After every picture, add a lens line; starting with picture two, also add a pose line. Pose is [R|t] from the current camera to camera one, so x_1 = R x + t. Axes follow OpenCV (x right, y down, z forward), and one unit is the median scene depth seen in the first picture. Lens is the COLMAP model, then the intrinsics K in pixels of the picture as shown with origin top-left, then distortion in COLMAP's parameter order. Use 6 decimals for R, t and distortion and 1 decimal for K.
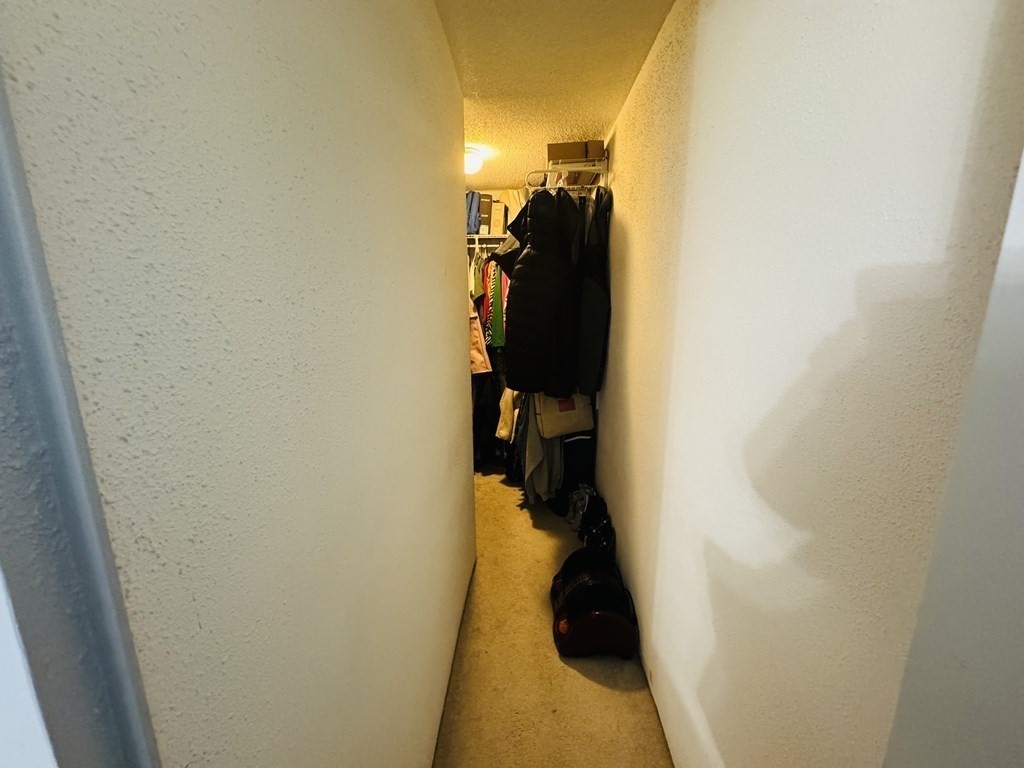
lens RADIAL K [[408.9, 0, 511.8], [0, 408.9, 382.9], [0, 0, 1]] dist [-0.000582, 0.000348]
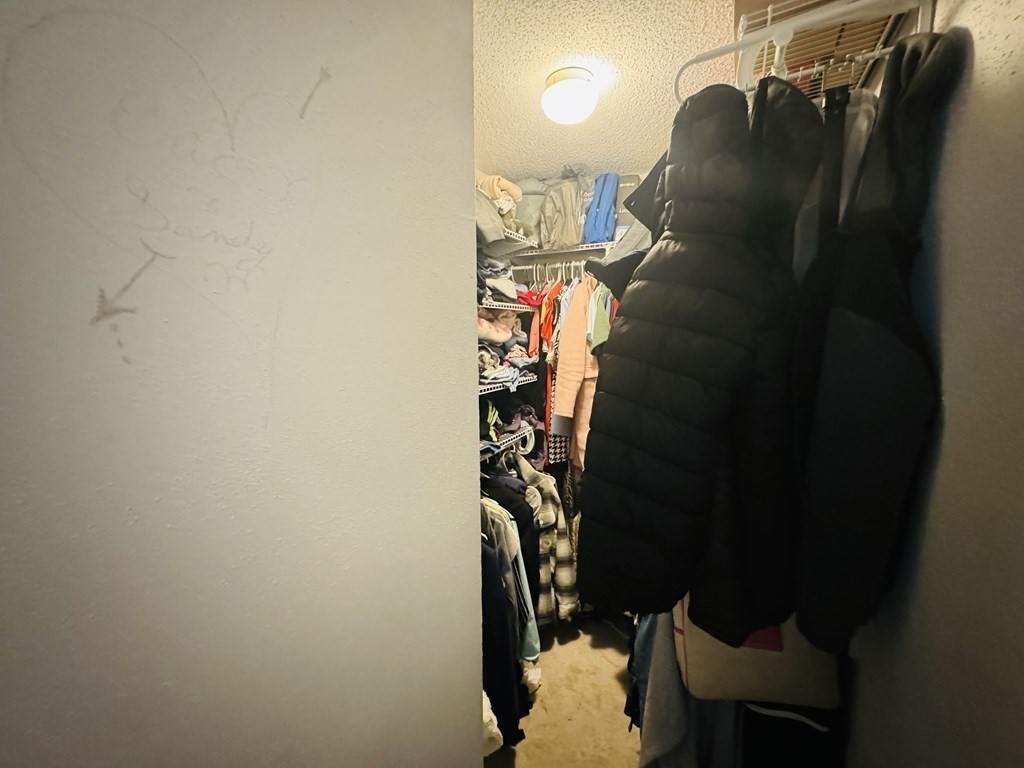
lens RADIAL K [[408.9, 0, 512.9], [0, 408.9, 383.3], [0, 0, 1]] dist [-0.000582, 0.000348]
pose [[0.900773, 0.057542, -0.430462, 0.078176], [-0.088785, 0.994649, -0.052827, -0.139541], [0.425119, 0.085804, 0.901061, 0.529446]]
